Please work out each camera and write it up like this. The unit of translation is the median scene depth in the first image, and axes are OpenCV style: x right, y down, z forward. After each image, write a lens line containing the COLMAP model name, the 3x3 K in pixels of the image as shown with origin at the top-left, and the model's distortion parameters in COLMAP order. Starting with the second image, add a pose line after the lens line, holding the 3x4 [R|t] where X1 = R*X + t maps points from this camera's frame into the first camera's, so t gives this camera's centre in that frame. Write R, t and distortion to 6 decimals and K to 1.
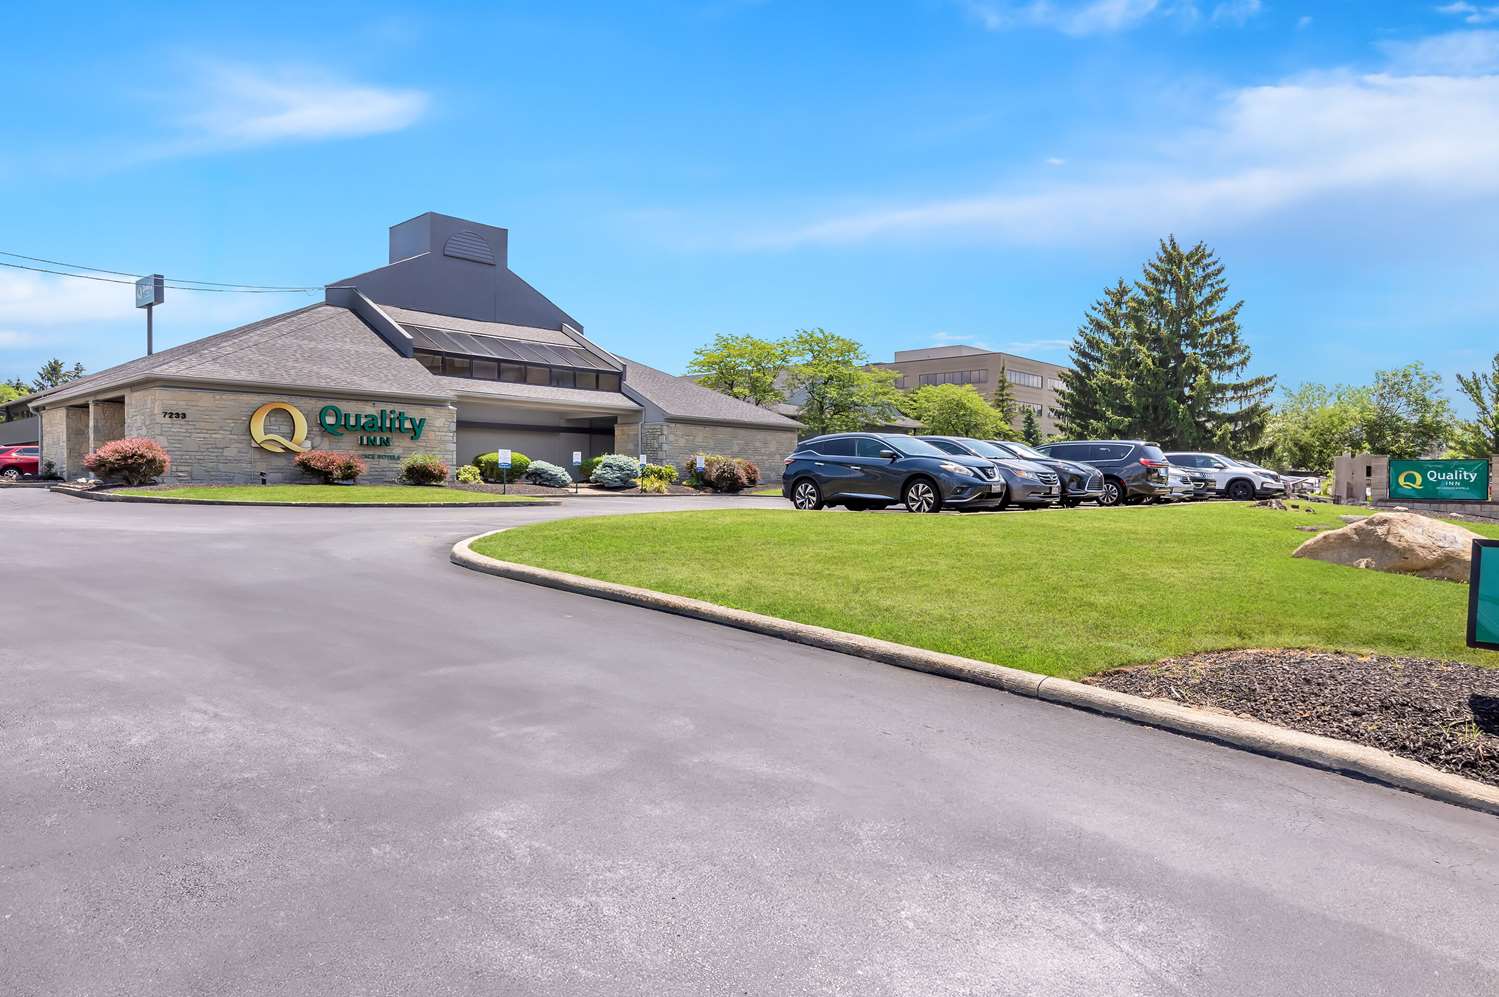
lens RADIAL K [[912.7, 0, 753.9], [0, 912.7, 497.6], [0, 0, 1]] dist [0.007602, -0.002992]
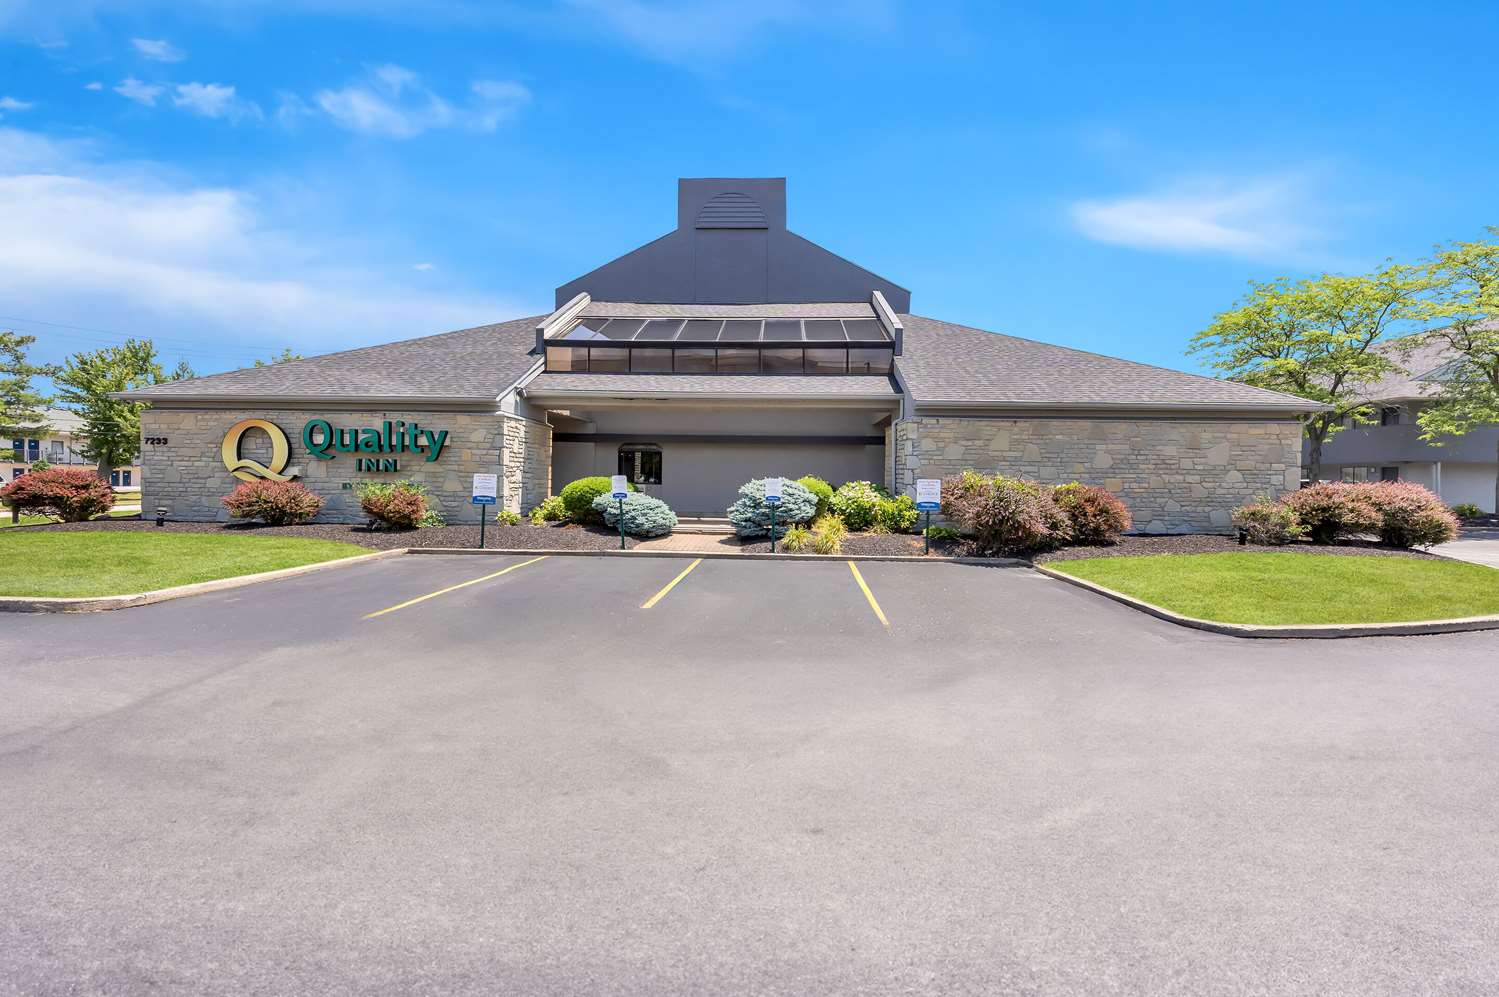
lens RADIAL K [[676.8, 0, 752.0], [0, 676.8, 489.6], [0, 0, 1]] dist [0.009274, 0.000054]
pose [[0.649734, 0.007133, -0.760129, 0.164230], [-0.021635, 0.999724, -0.009112, -0.036854], [0.759854, 0.022366, 0.649709, 0.739565]]
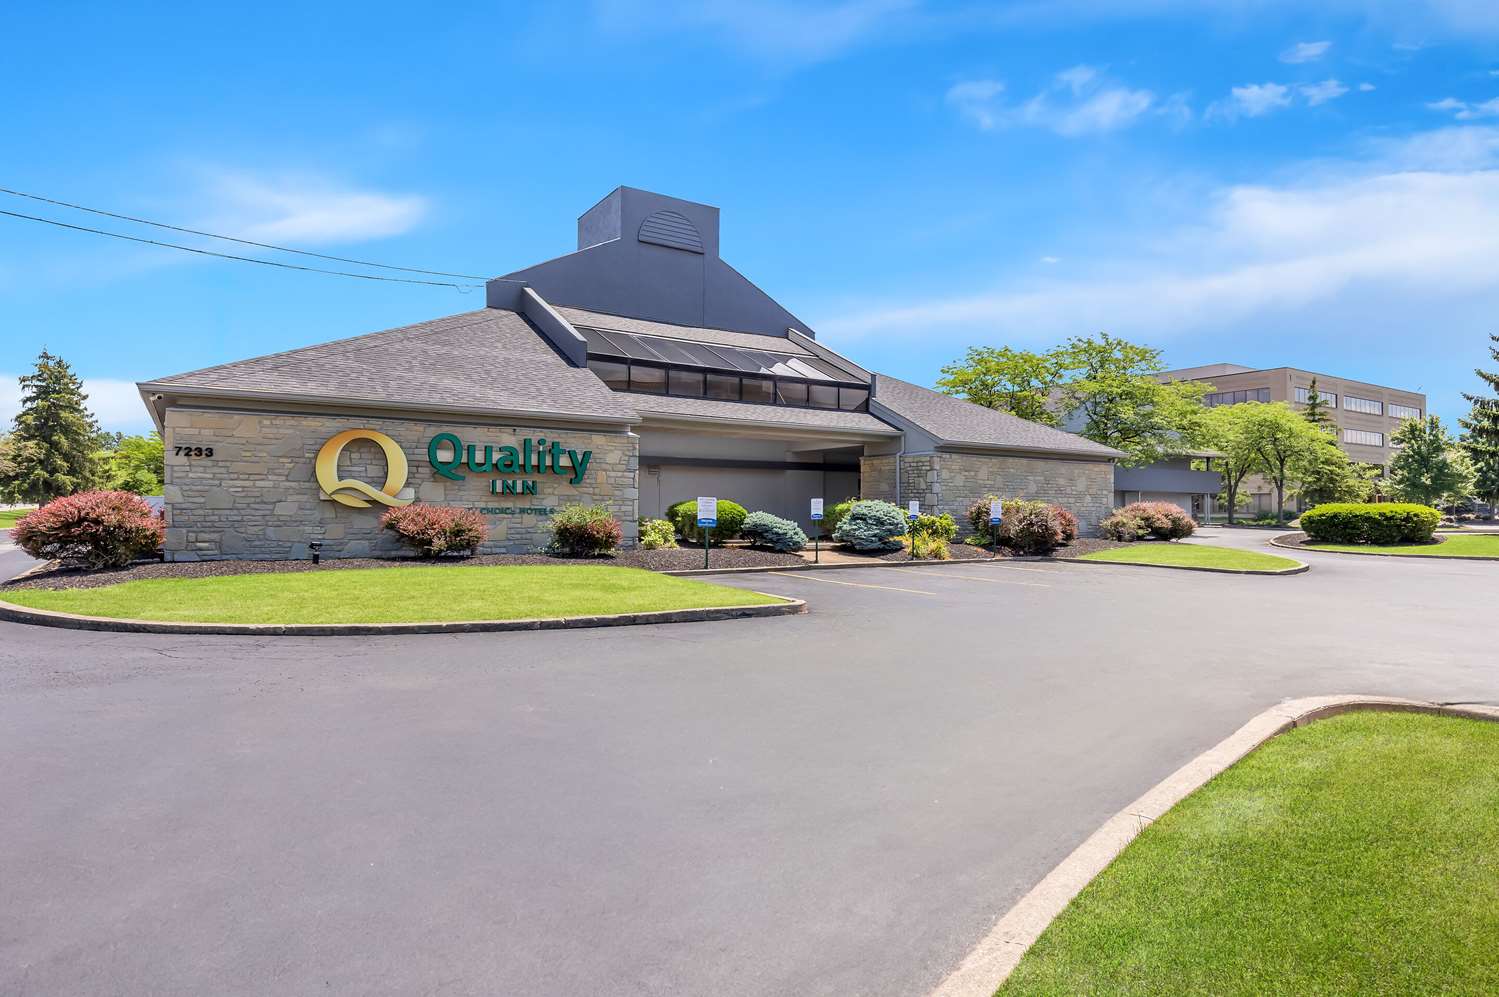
lens RADIAL K [[842.4, 0, 756.2], [0, 842.4, 496.5], [0, 0, 1]] dist [0.005708, 0.001172]
pose [[0.972974, -0.009865, -0.230702, -0.092334], [0.000997, 0.999257, -0.038525, -0.026998], [0.230911, 0.037253, 0.972261, 0.386634]]
